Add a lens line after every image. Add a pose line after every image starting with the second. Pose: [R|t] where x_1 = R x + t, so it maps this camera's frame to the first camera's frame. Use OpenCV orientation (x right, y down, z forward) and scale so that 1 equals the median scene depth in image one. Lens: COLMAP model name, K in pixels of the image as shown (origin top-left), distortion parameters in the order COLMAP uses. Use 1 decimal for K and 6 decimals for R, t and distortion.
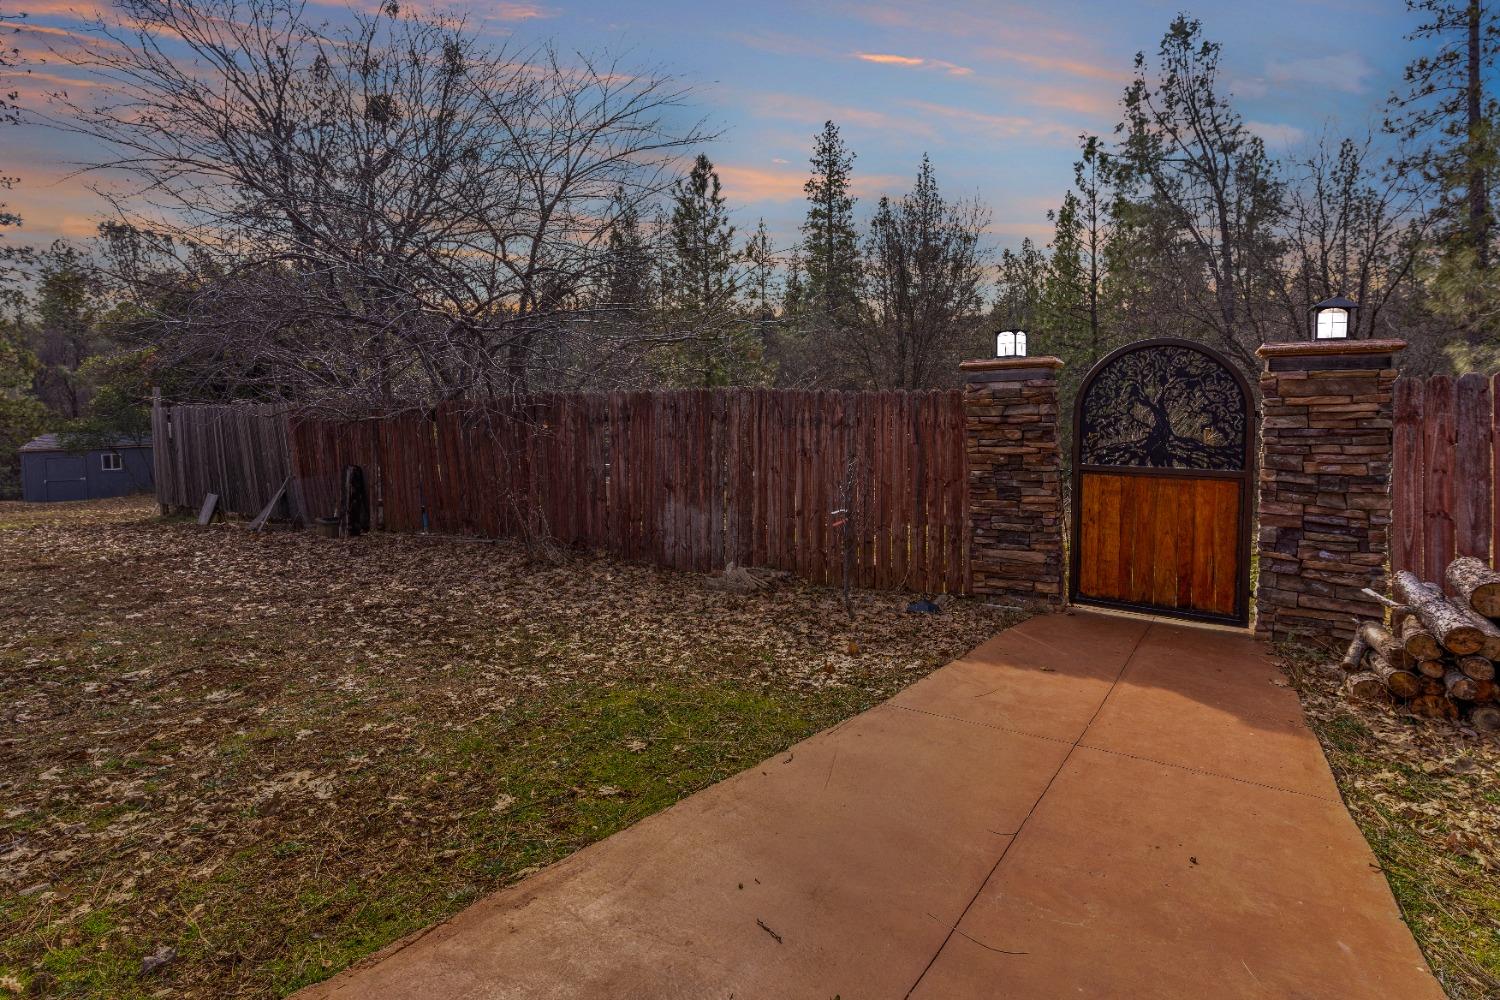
lens RADIAL K [[786.8, 0, 750.0], [0, 786.8, 500.0], [0, 0, 1]] dist [-0.000312, -0.000733]
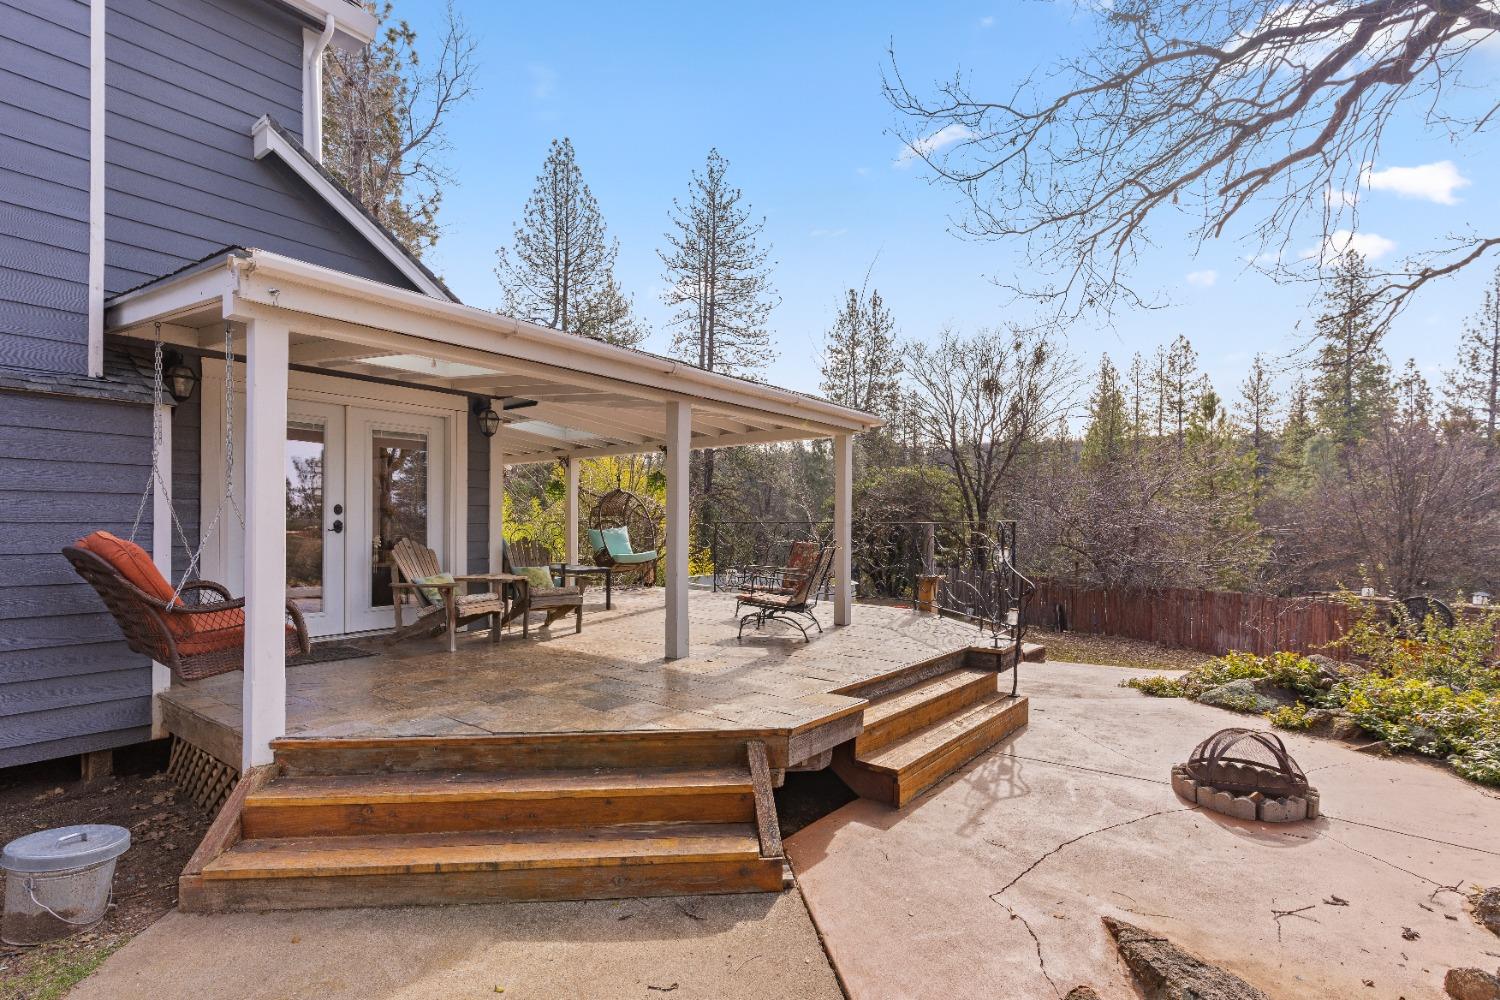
lens RADIAL K [[786.8, 0, 750.0], [0, 786.8, 500.0], [0, 0, 1]] dist [-0.000312, -0.000733]
pose [[0.849088, 0.028027, -0.527508, -0.004630], [-0.111761, 0.985518, -0.127532, 0.005439], [0.516294, 0.167240, 0.839923, -0.155099]]
